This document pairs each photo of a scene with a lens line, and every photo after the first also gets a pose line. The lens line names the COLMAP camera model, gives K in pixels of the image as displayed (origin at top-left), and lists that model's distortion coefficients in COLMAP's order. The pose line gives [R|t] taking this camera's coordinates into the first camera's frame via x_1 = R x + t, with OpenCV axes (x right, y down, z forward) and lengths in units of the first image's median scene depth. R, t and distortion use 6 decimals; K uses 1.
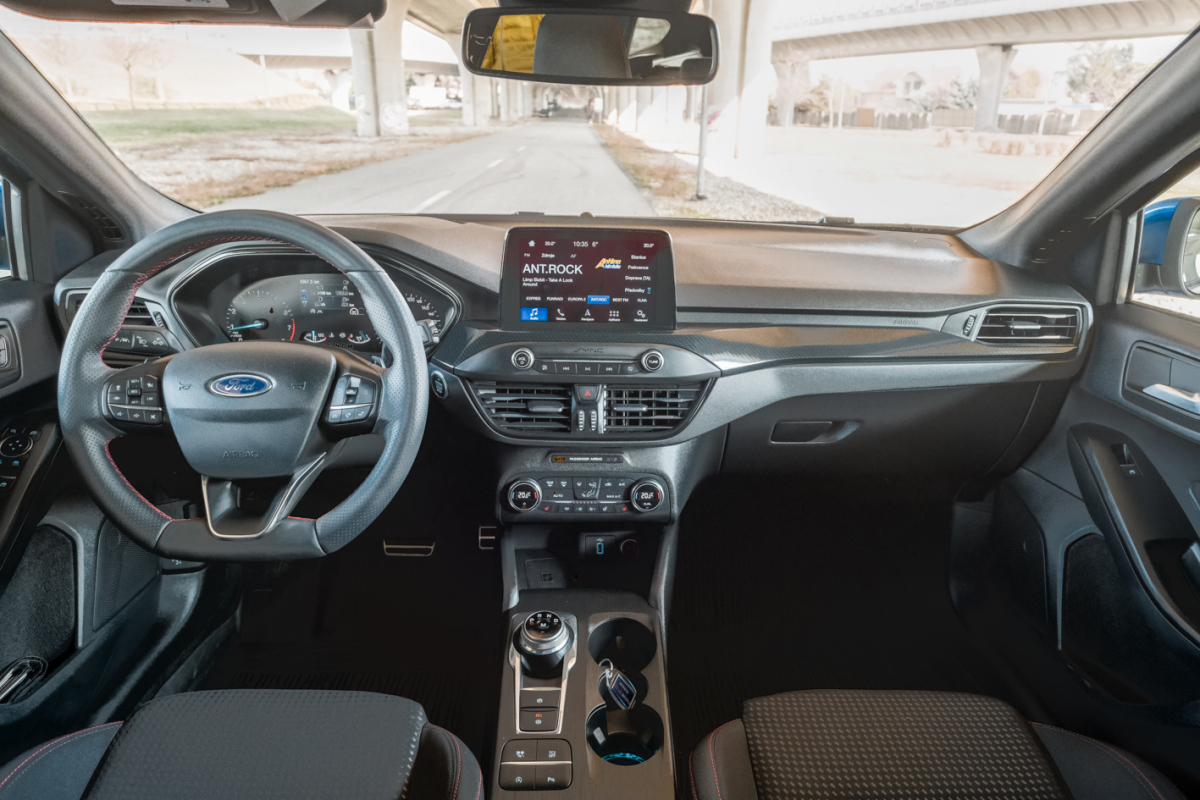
lens RADIAL K [[757.8, 0, 599.9], [0, 757.8, 401.8], [0, 0, 1]] dist [0.001393, 0.000172]
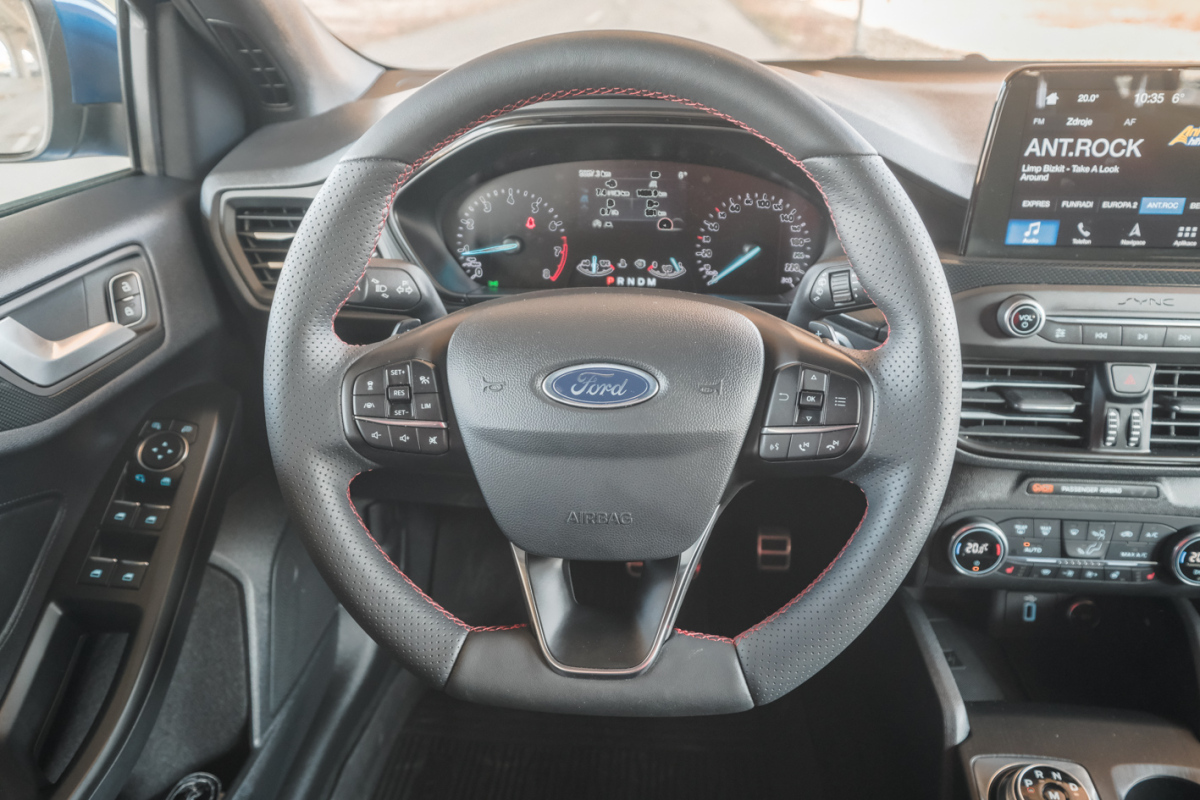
lens RADIAL K [[875.0, 0, 600.0], [0, 875.0, 398.3], [0, 0, 1]] dist [0.002570, 0.003411]
pose [[0.993441, 0.022371, -0.112133, -0.327202], [-0.010489, 0.994368, 0.105457, -0.060976], [0.113860, -0.103590, 0.988081, 0.331200]]
